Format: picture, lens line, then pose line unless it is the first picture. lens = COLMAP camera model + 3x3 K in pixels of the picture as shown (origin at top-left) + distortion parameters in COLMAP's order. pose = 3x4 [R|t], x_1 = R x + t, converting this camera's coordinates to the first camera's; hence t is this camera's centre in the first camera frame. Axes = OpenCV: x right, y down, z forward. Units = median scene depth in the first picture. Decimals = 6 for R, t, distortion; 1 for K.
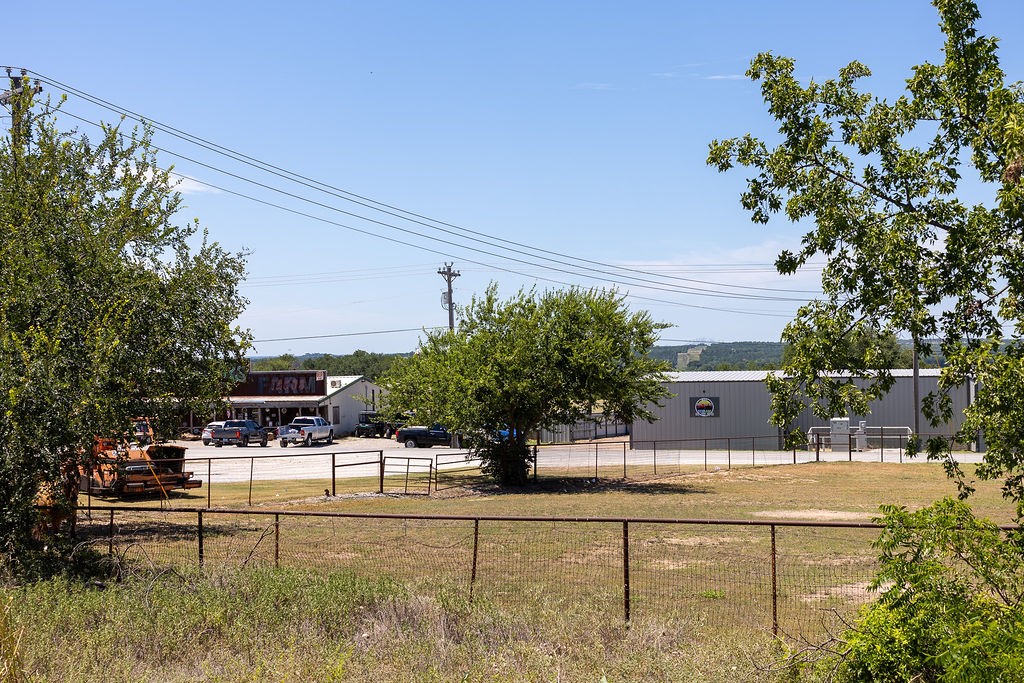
lens RADIAL K [[1518.6, 0, 512.3], [0, 1518.6, 335.6], [0, 0, 1]] dist [0.087974, 0.000000]
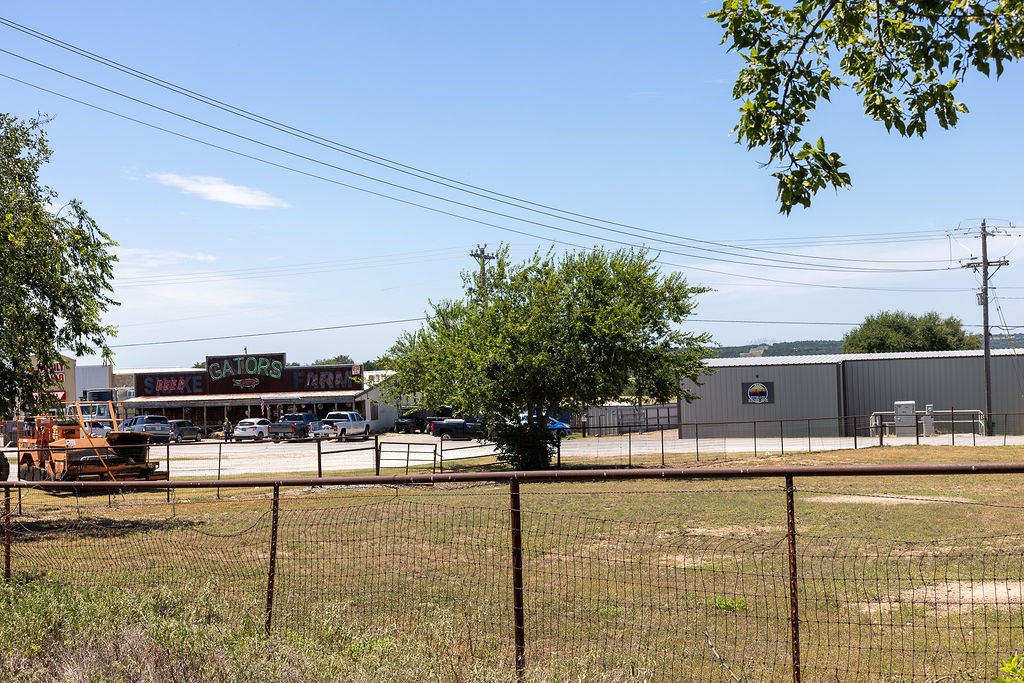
lens RADIAL K [[1426.0, 0, 510.8], [0, 1426.0, 348.3], [0, 0, 1]] dist [0.058118, 0.000000]
pose [[0.998344, -0.019362, -0.054175, 0.032122], [0.019332, 0.999813, -0.001085, 0.024546], [0.054186, 0.000036, 0.998531, 0.160796]]
